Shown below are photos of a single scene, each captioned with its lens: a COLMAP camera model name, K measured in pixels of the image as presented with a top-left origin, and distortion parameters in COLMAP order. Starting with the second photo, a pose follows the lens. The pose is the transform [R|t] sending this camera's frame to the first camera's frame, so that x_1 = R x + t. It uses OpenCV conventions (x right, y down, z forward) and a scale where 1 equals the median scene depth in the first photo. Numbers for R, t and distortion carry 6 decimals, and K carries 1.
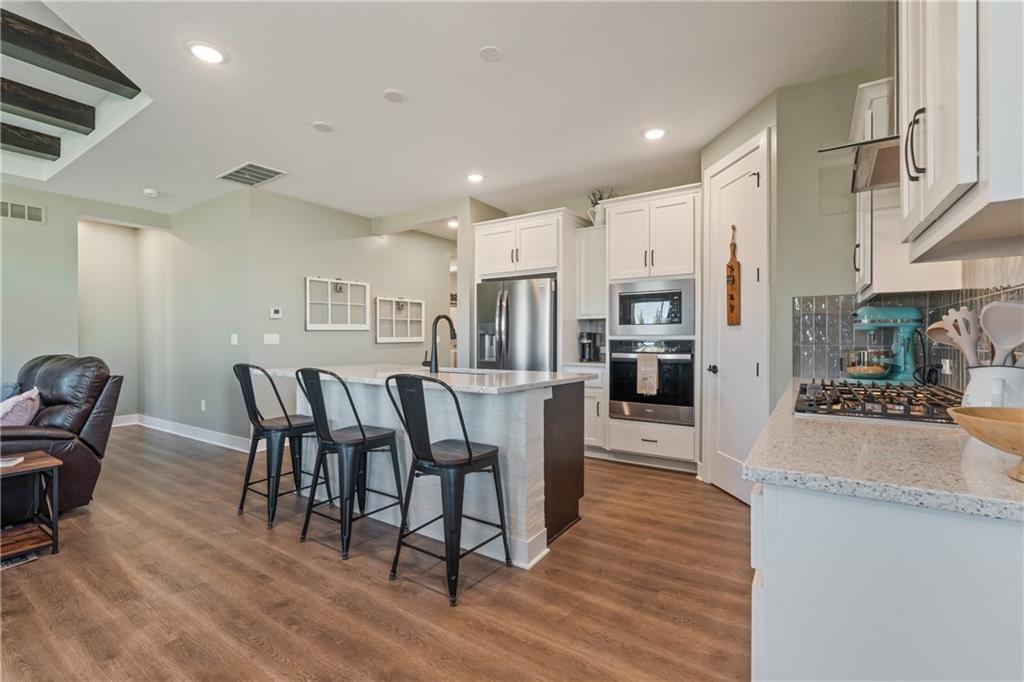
lens RADIAL K [[456.9, 0, 512.6], [0, 456.9, 341.0], [0, 0, 1]] dist [-0.006357, 0.001041]
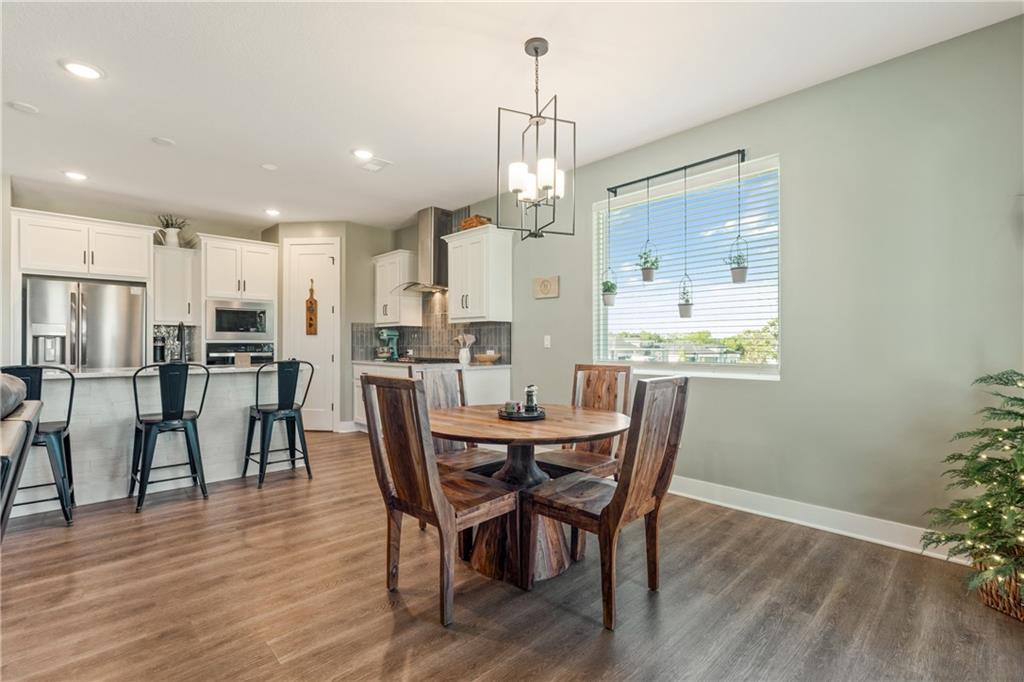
lens RADIAL K [[460.1, 0, 513.1], [0, 460.1, 343.5], [0, 0, 1]] dist [-0.004783, 0.000566]
pose [[0.210878, 0.002633, 0.977509, -0.914774], [0.004417, 0.999984, -0.003646, 0.008174], [-0.977502, 0.005087, 0.210863, -0.125703]]
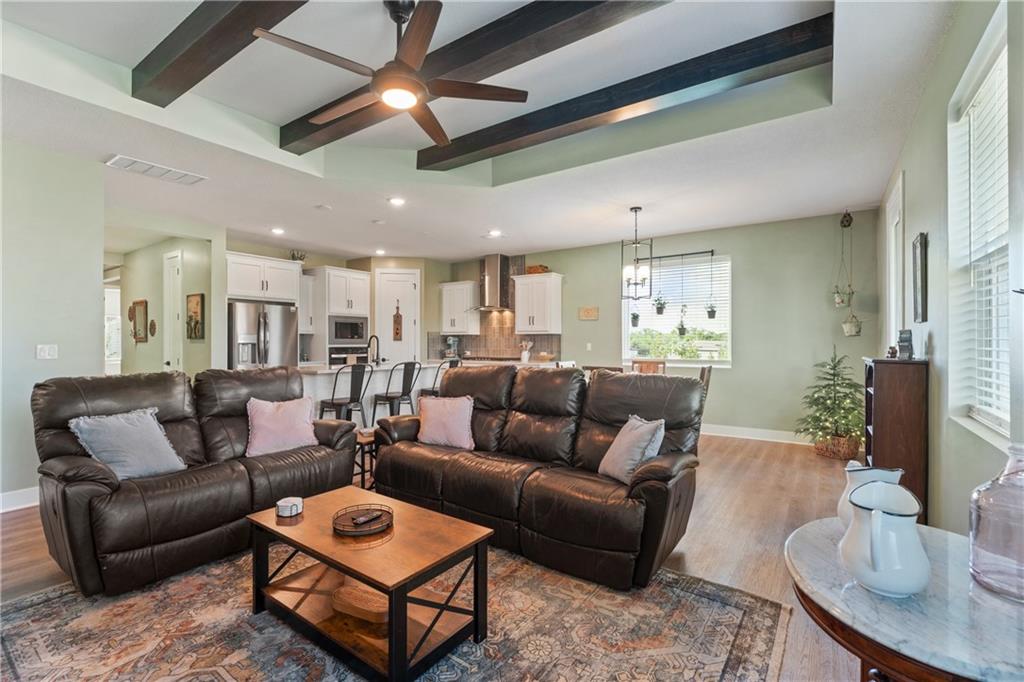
lens RADIAL K [[456.9, 0, 512.6], [0, 456.9, 341.0], [0, 0, 1]] dist [-0.006357, 0.001041]
pose [[0.013661, 0.003005, 0.999902, -1.583082], [0.004100, 0.999987, -0.003061, -0.018760], [-0.999898, 0.004141, 0.013649, 0.295179]]
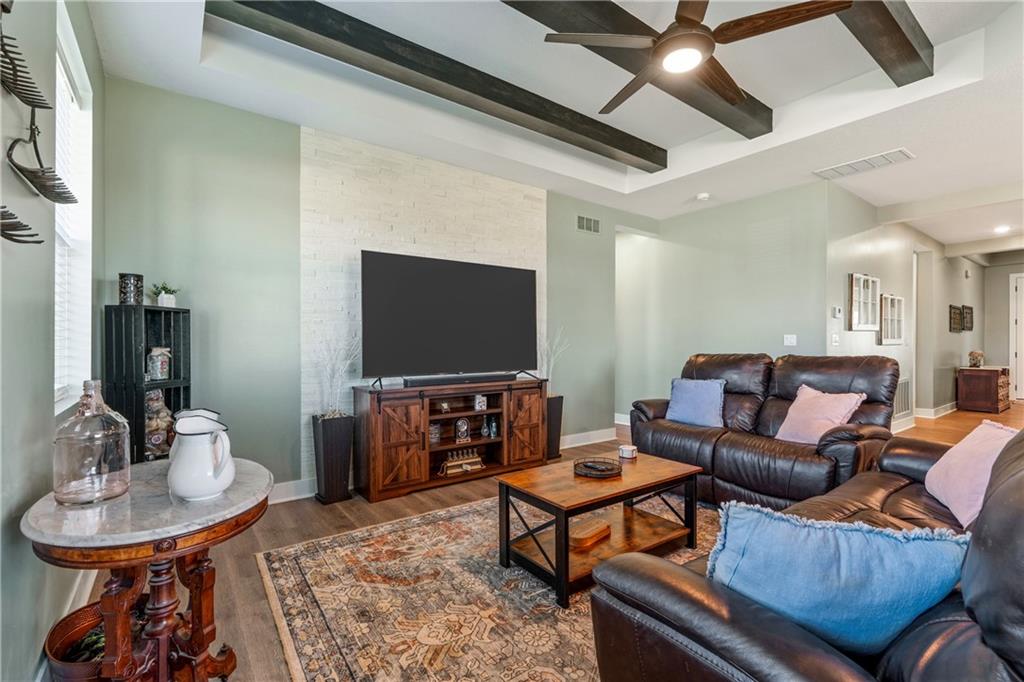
lens RADIAL K [[460.1, 0, 513.1], [0, 460.1, 343.5], [0, 0, 1]] dist [-0.004783, 0.000566]
pose [[0.941610, 0.005826, -0.336655, -1.000846], [-0.006346, 0.999980, -0.000446, 0.009337], [0.336646, 0.002556, 0.941628, -0.139899]]
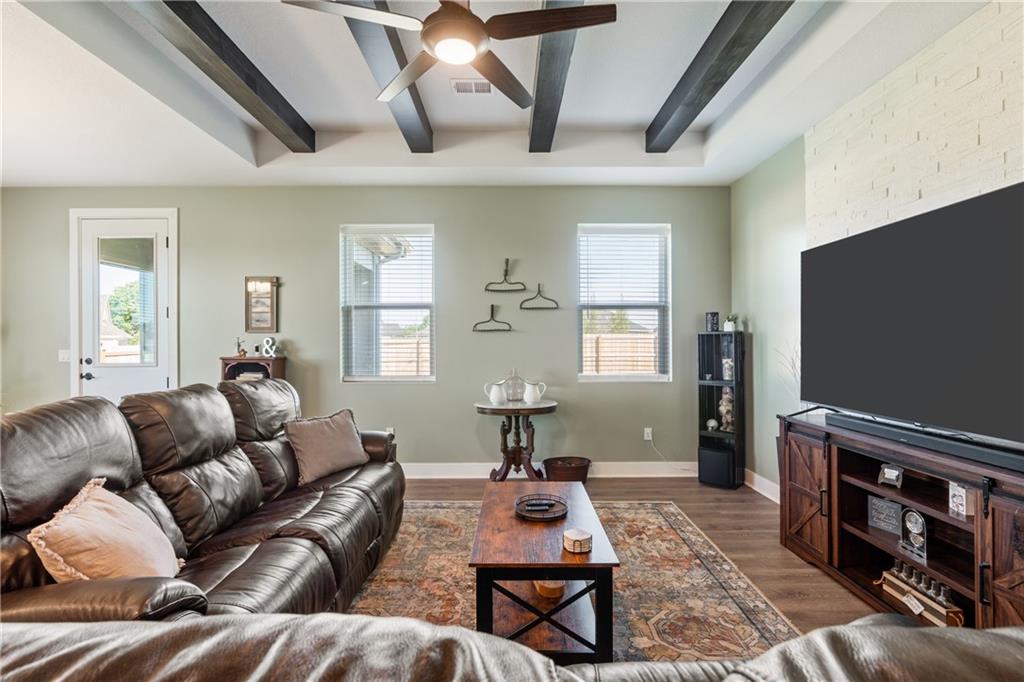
lens RADIAL K [[459.9, 0, 512.0], [0, 459.9, 337.4], [0, 0, 1]] dist [-0.002320, 0.000935]
pose [[-0.827294, 0.002827, -0.561763, -0.768579], [0.006707, 0.999966, -0.004845, -0.025747], [0.561730, -0.007776, -0.827284, 0.889686]]
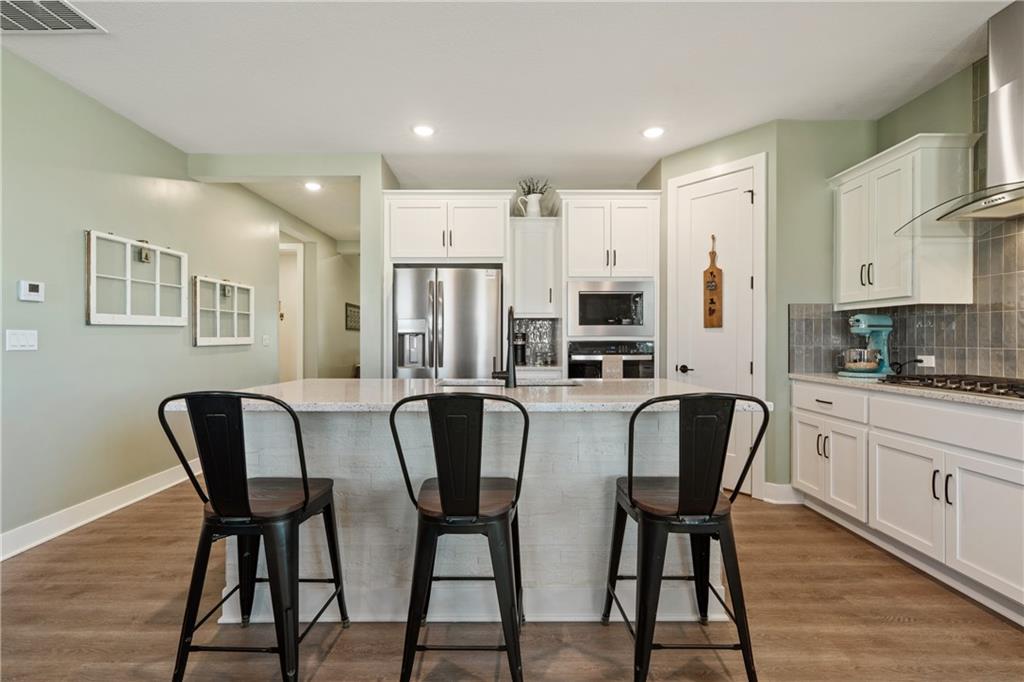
lens RADIAL K [[456.9, 0, 512.6], [0, 456.9, 341.0], [0, 0, 1]] dist [-0.006357, 0.001041]
pose [[0.828684, -0.000642, 0.559716, -0.423556], [0.001684, 0.999998, -0.001346, -0.001528], [-0.559714, 0.002058, 0.828684, 0.304054]]
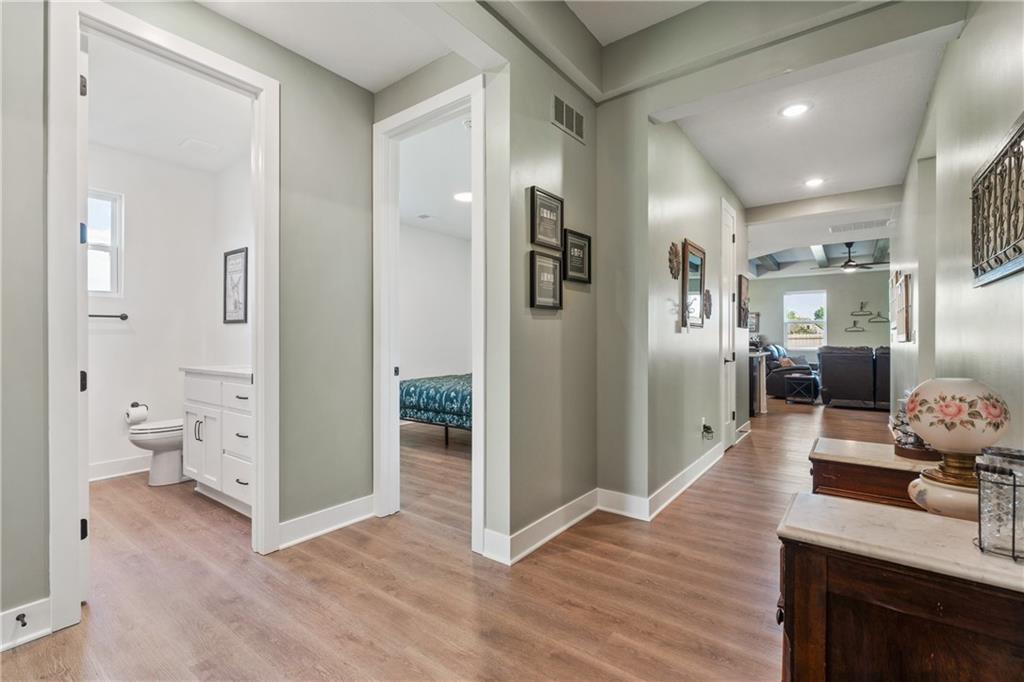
lens RADIAL K [[456.9, 0, 512.6], [0, 456.9, 341.0], [0, 0, 1]] dist [-0.006357, 0.001041]
pose [[-0.998387, 0.003682, 0.056651, 0.485972], [0.003833, 0.999989, 0.002553, -0.004533], [-0.056641, 0.002766, -0.998391, 2.710398]]
